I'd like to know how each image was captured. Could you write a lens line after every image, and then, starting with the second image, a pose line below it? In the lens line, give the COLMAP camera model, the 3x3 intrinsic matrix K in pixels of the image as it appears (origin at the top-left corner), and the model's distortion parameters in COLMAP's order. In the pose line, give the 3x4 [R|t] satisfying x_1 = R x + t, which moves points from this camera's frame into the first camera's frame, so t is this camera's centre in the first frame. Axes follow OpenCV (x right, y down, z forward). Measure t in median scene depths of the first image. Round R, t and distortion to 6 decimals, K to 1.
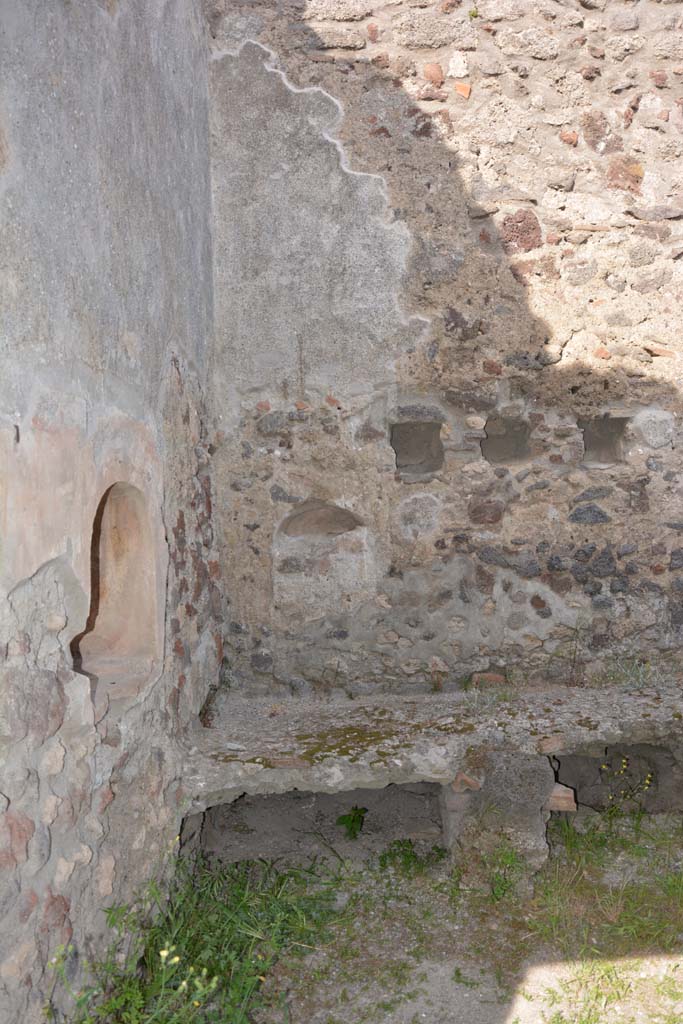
lens RADIAL K [[803.1, 0, 336.6], [0, 803.1, 511.4], [0, 0, 1]] dist [-0.103576, 0.047372]
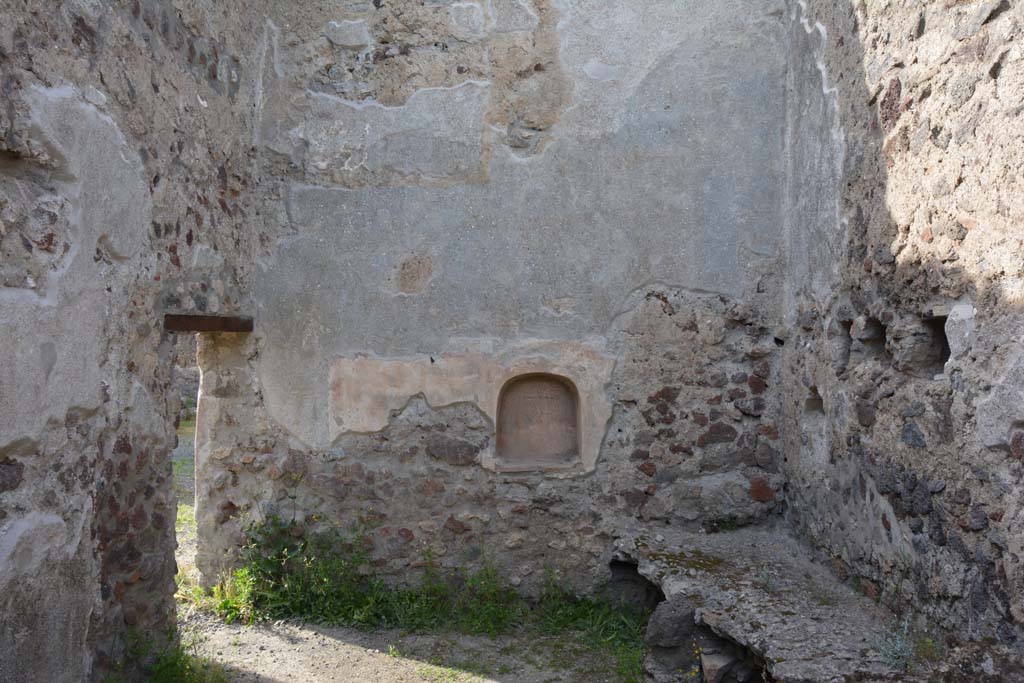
lens RADIAL K [[803.1, 0, 514.4], [0, 803.1, 343.5], [0, 0, 1]] dist [-0.103576, 0.047372]
pose [[-0.061070, 0.035927, -0.997487, 1.150410], [-0.005670, 0.999323, 0.036340, -0.117688], [0.998117, 0.007875, -0.060825, 0.634921]]
